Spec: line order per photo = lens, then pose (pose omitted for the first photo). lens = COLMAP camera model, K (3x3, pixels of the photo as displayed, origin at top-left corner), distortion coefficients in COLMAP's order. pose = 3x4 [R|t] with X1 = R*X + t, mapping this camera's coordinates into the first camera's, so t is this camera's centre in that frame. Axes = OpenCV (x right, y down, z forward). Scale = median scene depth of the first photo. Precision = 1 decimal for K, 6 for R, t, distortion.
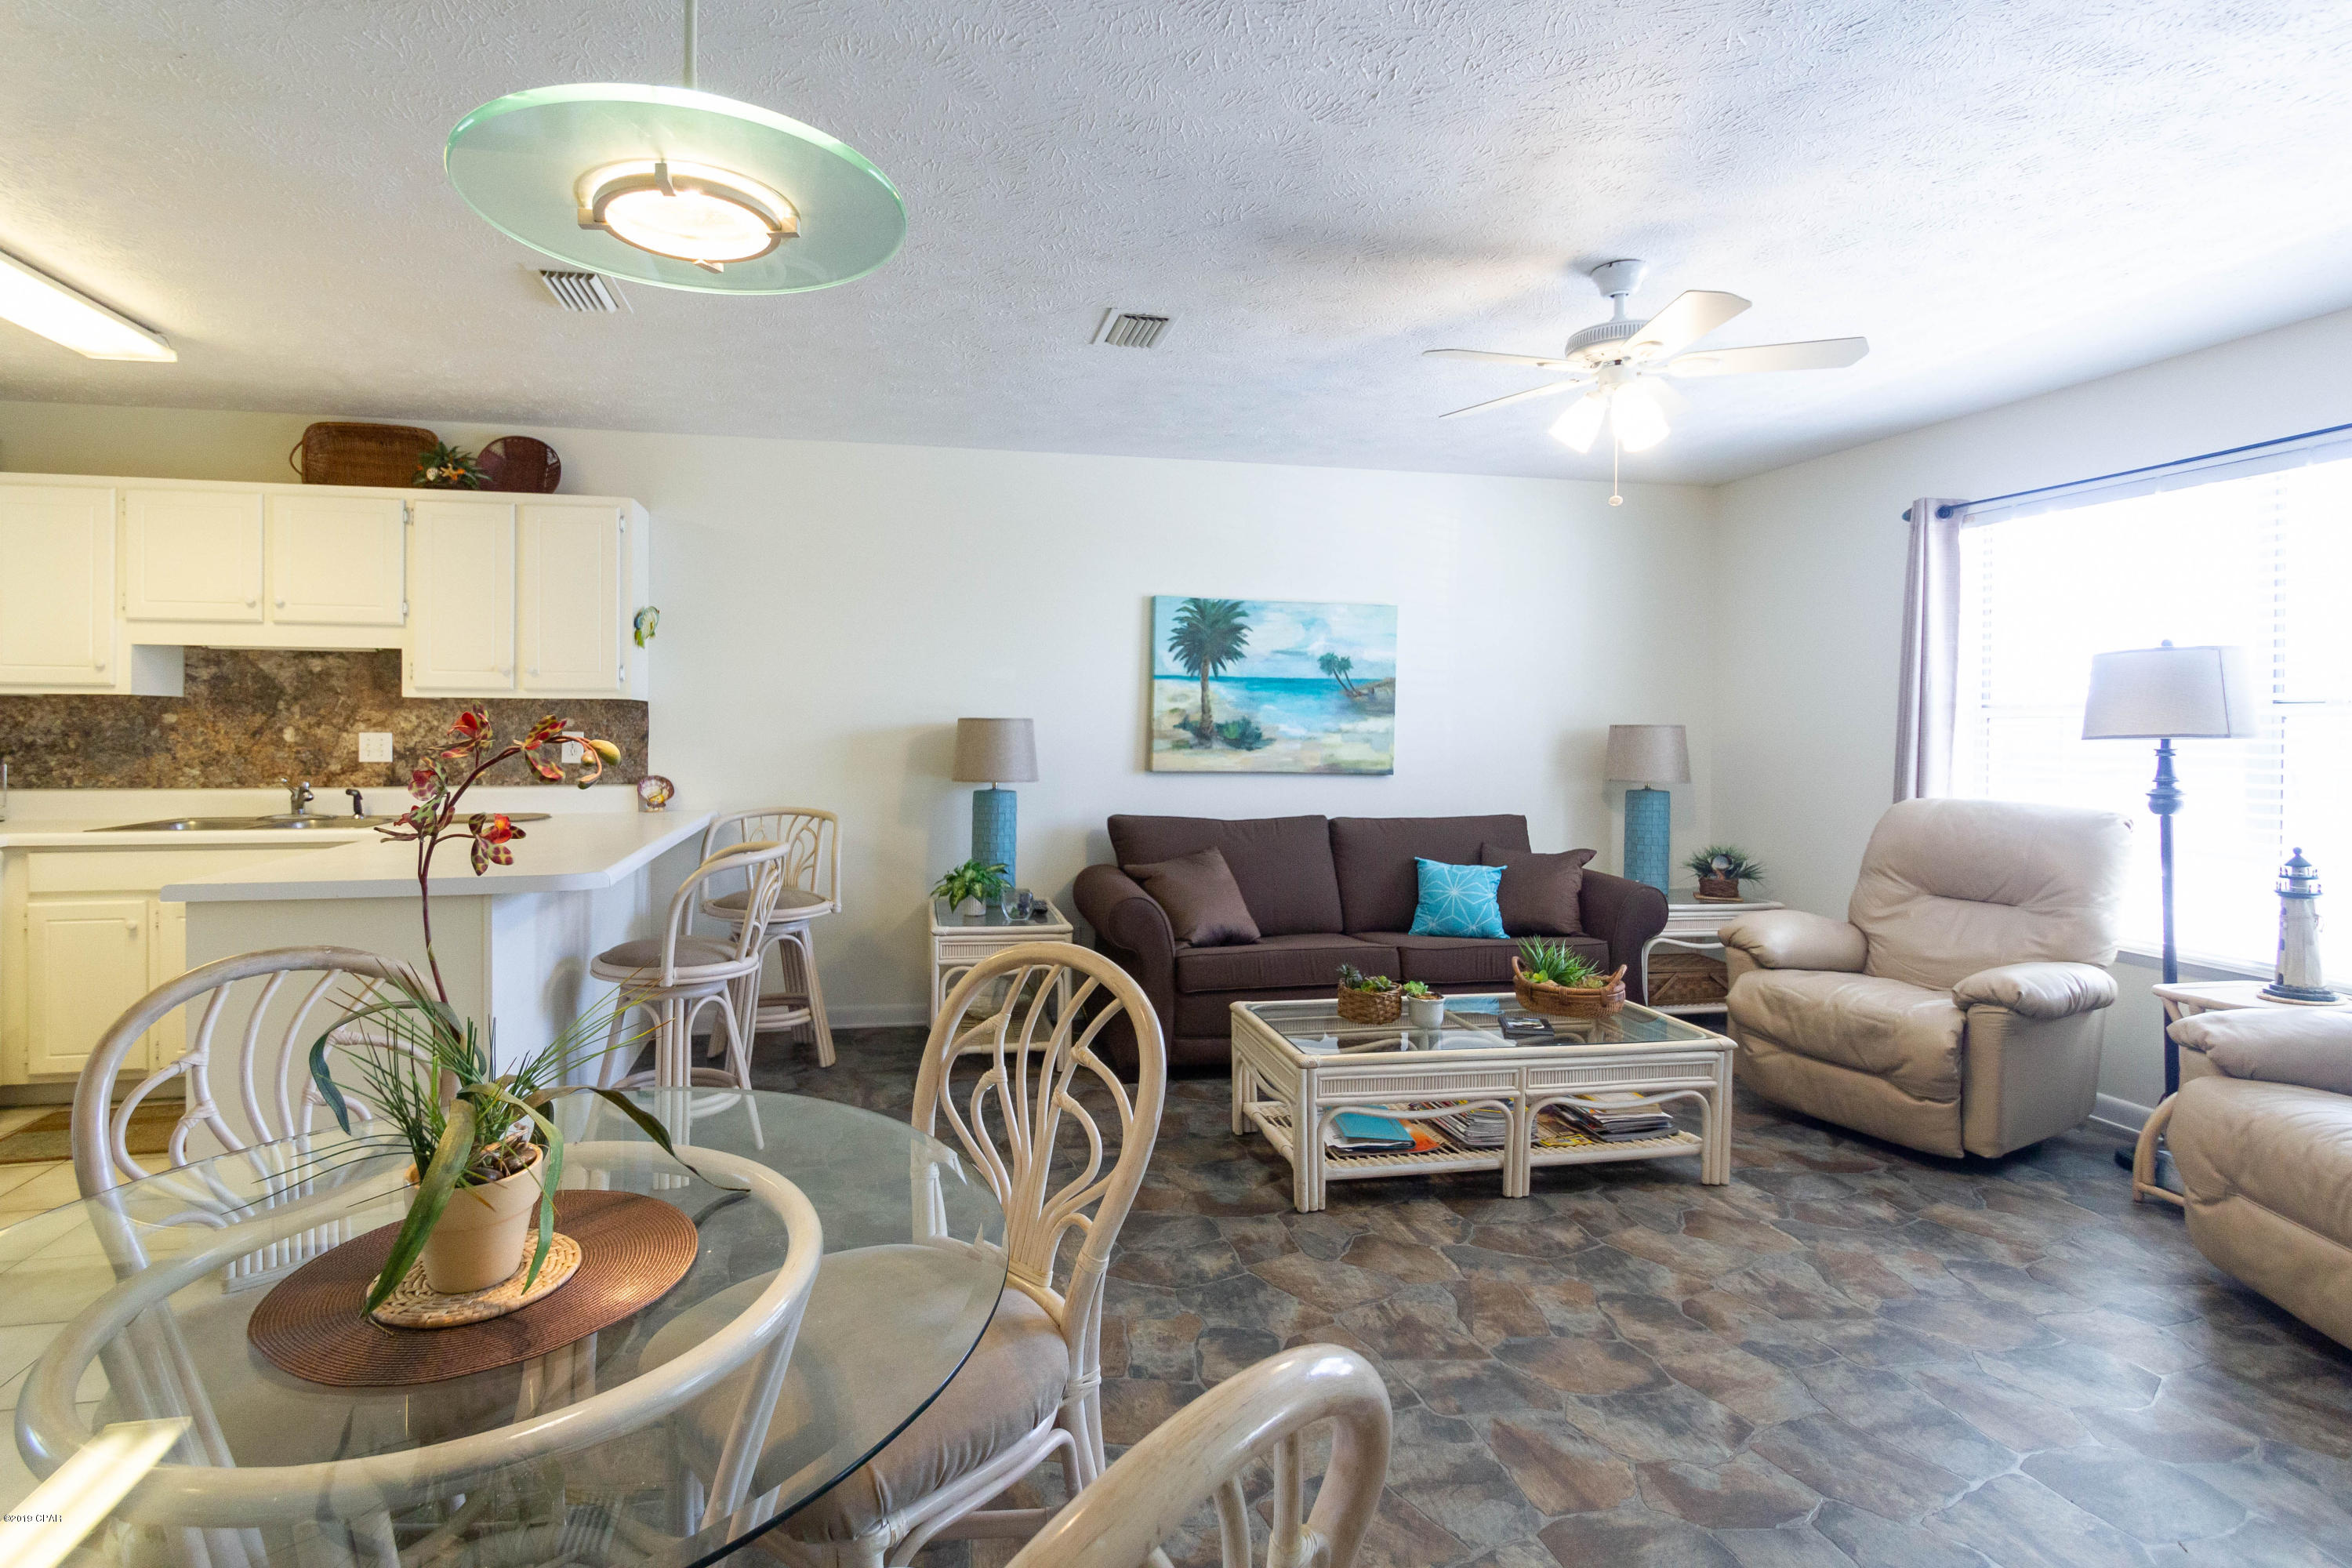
lens RADIAL K [[1147.6, 0, 1077.3], [0, 1147.6, 739.4], [0, 0, 1]] dist [0.004146, -0.003073]
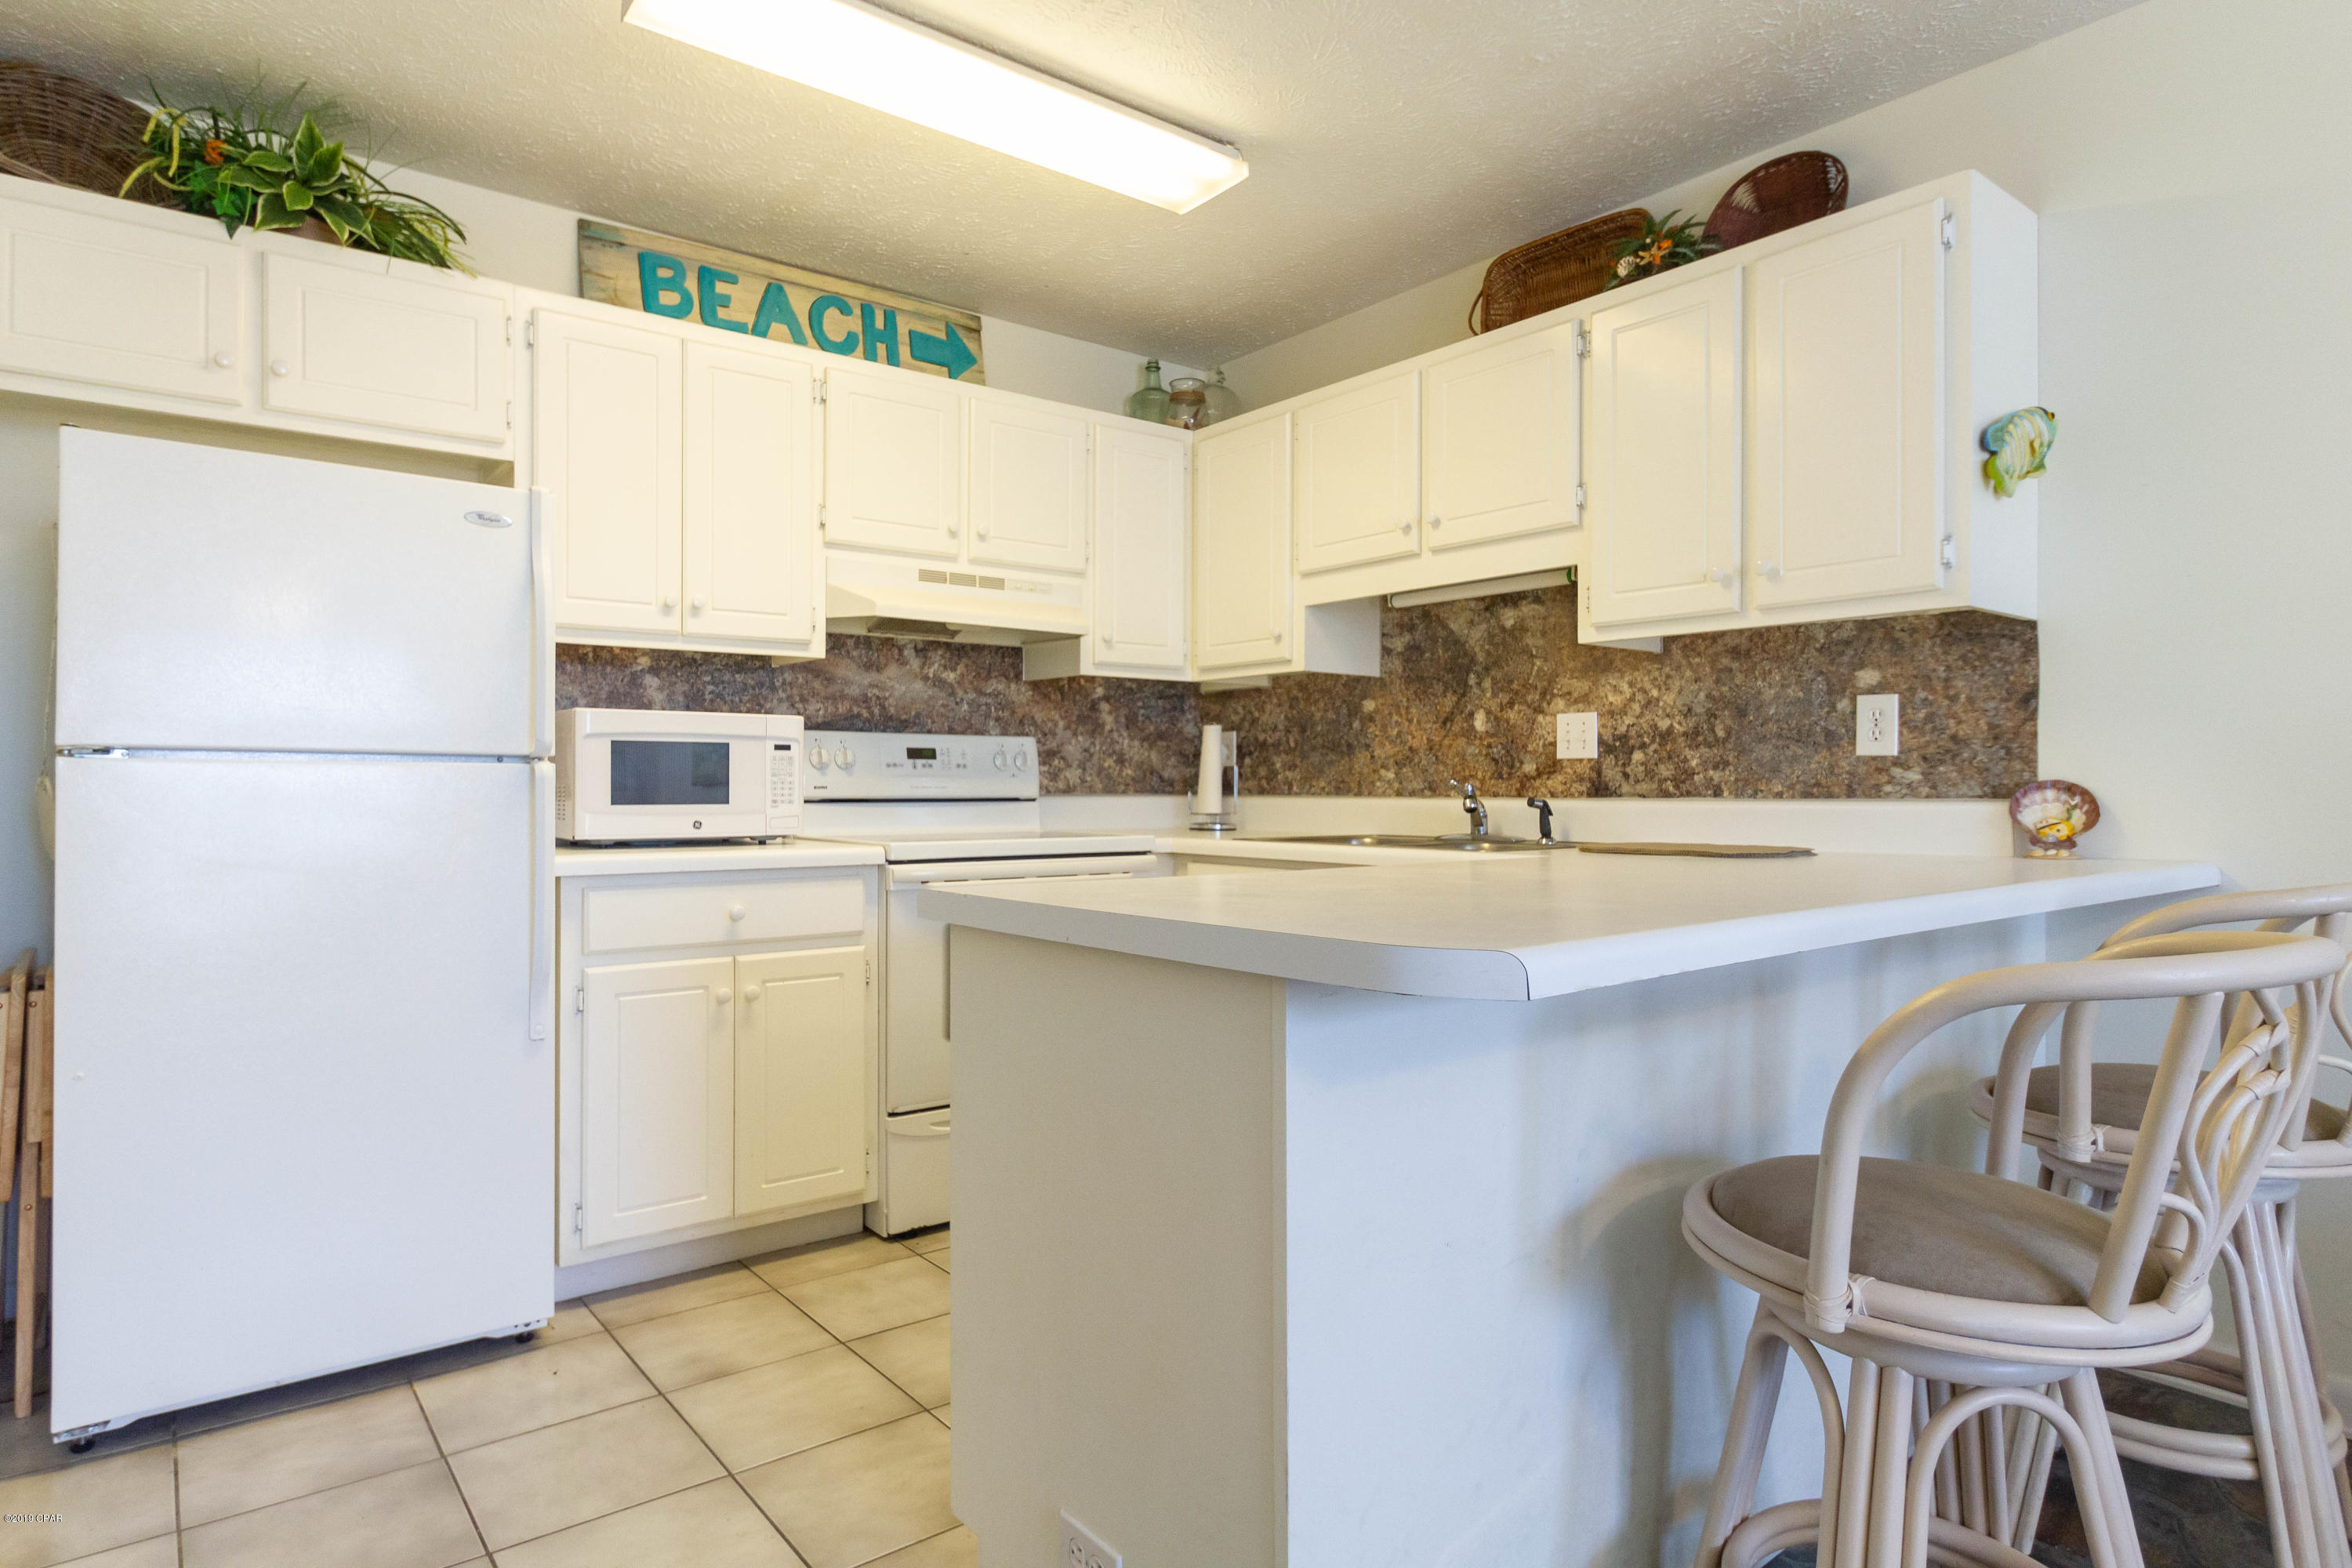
lens RADIAL K [[1301.7, 0, 1178.5], [0, 1301.7, 778.2], [0, 0, 1]] dist [-0.007019, 0.003604]
pose [[0.473793, -0.008616, -0.880594, -0.080541], [-0.012427, 0.999787, -0.016468, 0.045897], [0.880549, 0.018746, 0.473585, 0.470189]]
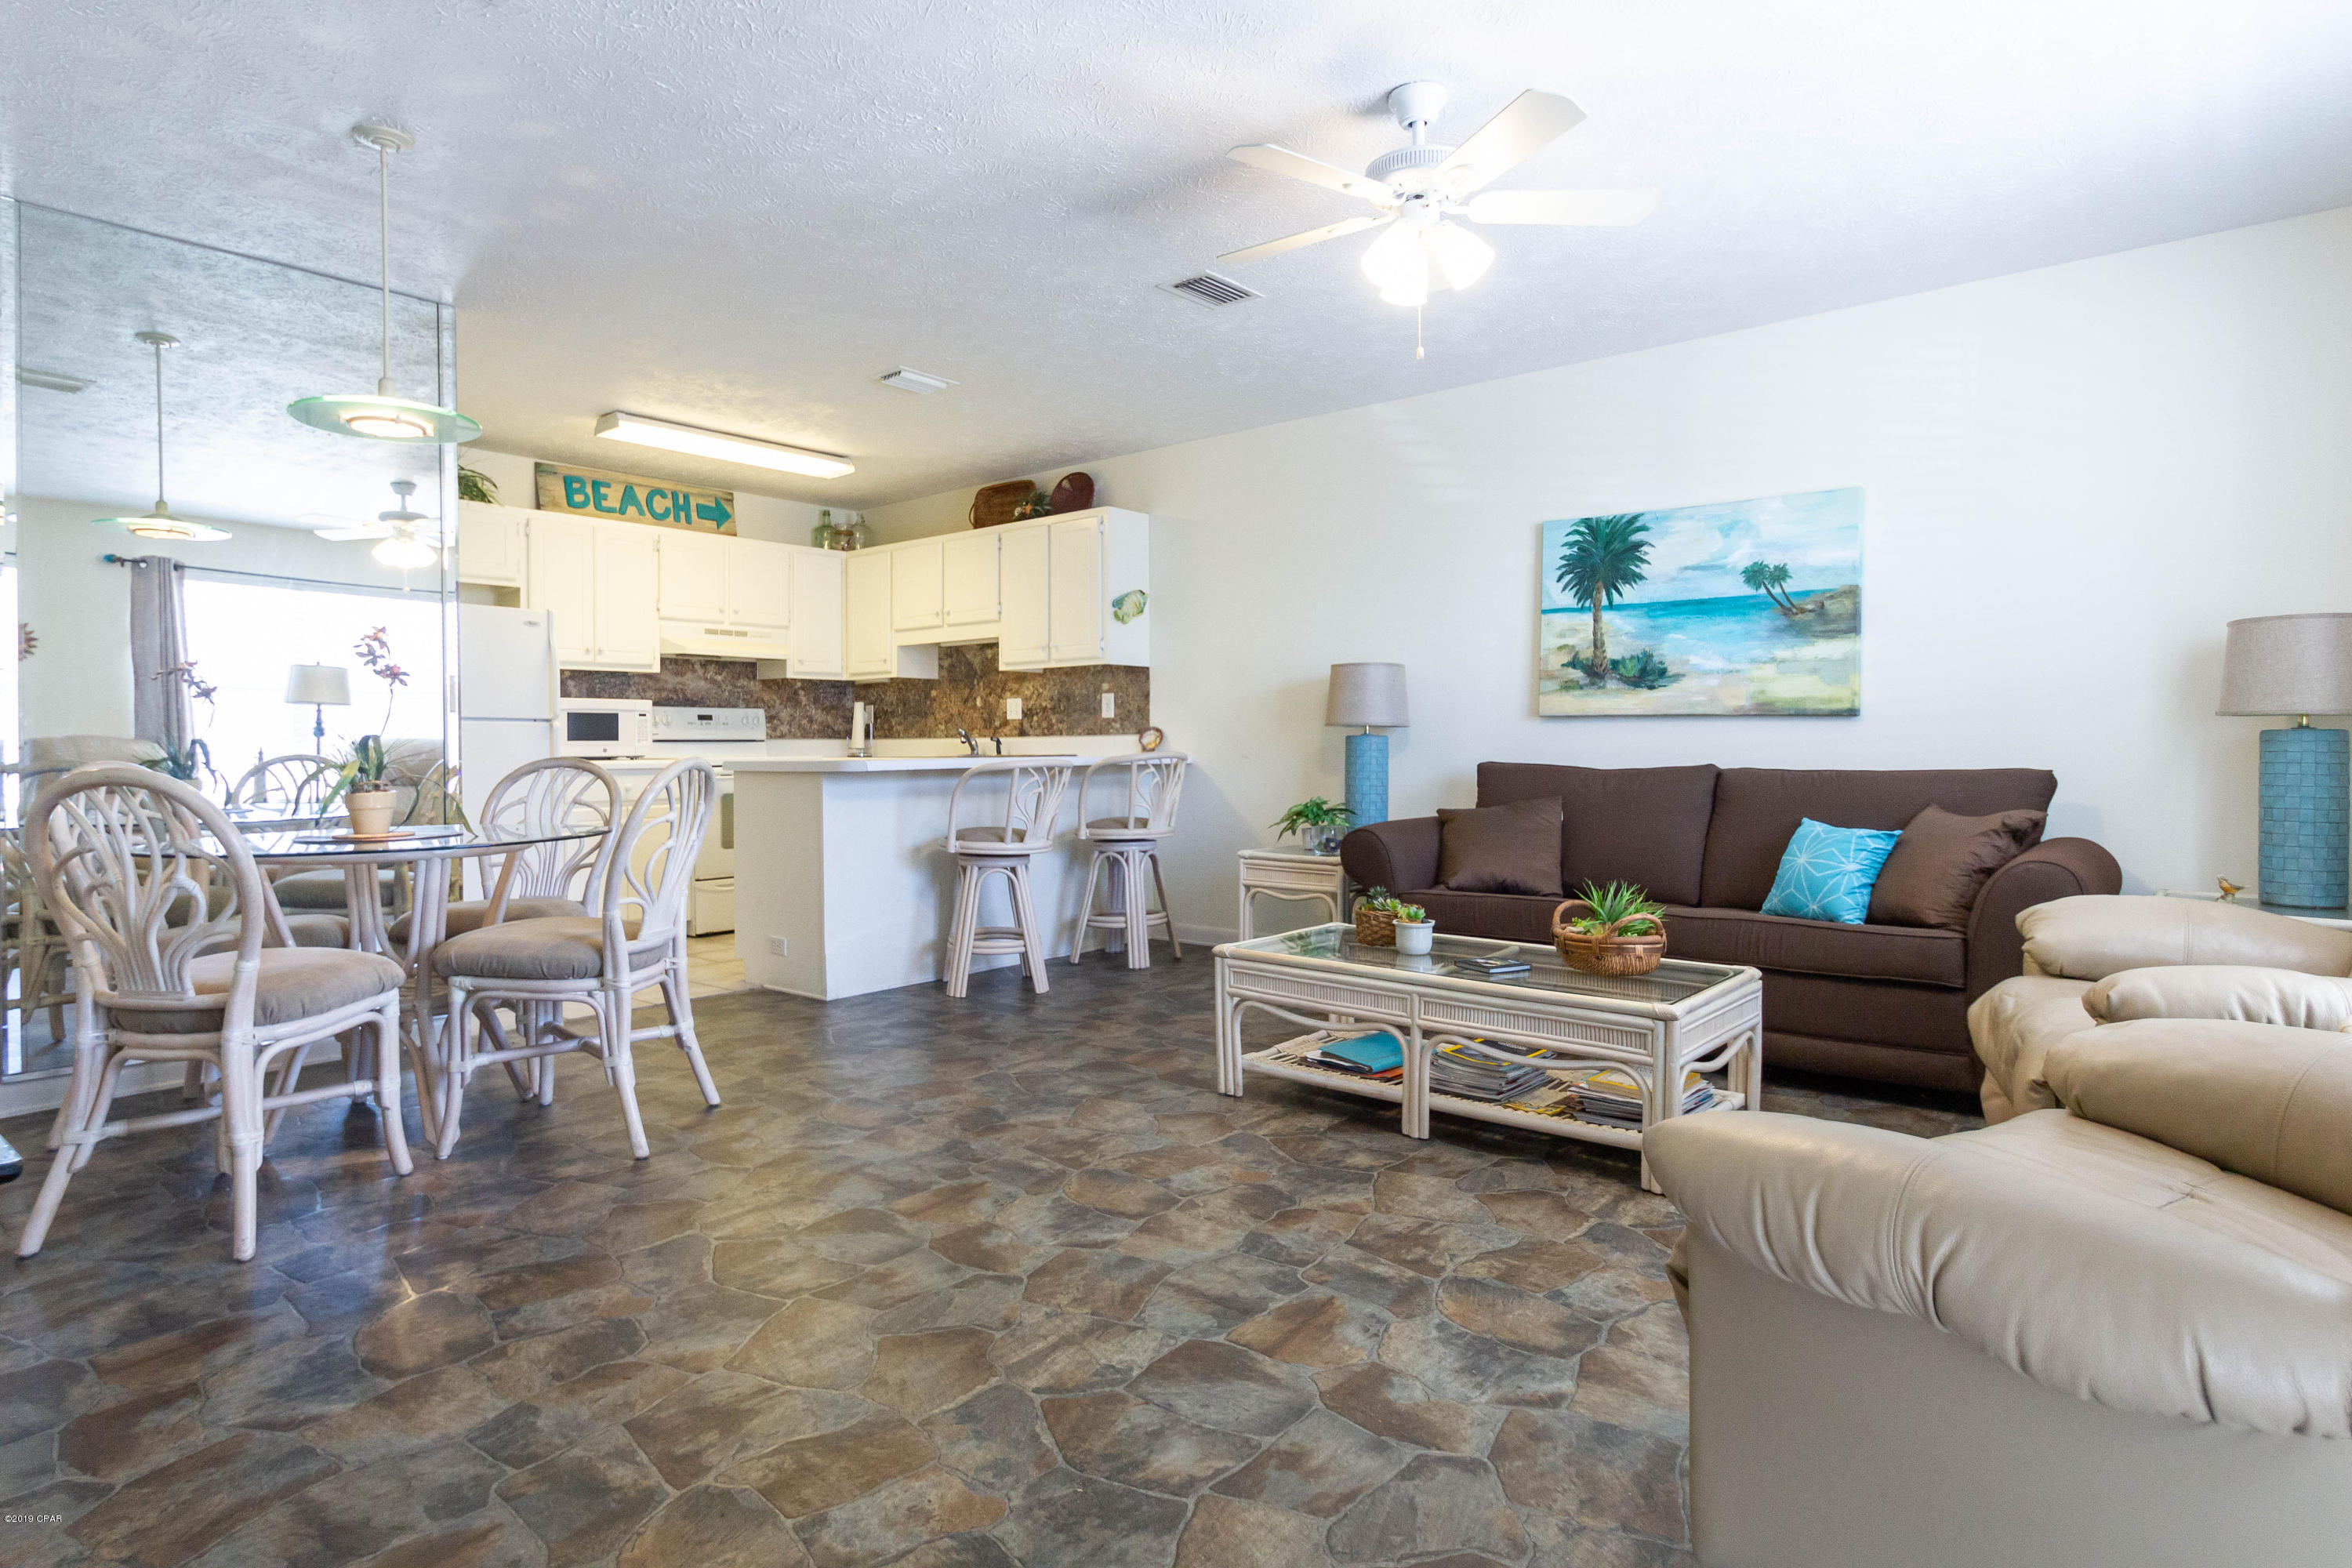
lens RADIAL K [[1301.7, 0, 1139.6], [0, 1301.7, 750.1], [0, 0, 1]] dist [-0.007019, 0.003604]
pose [[0.611229, -0.005167, -0.791437, 0.770383], [-0.004254, 0.999943, -0.009814, 0.074346], [0.791443, 0.009365, 0.611172, 0.141038]]
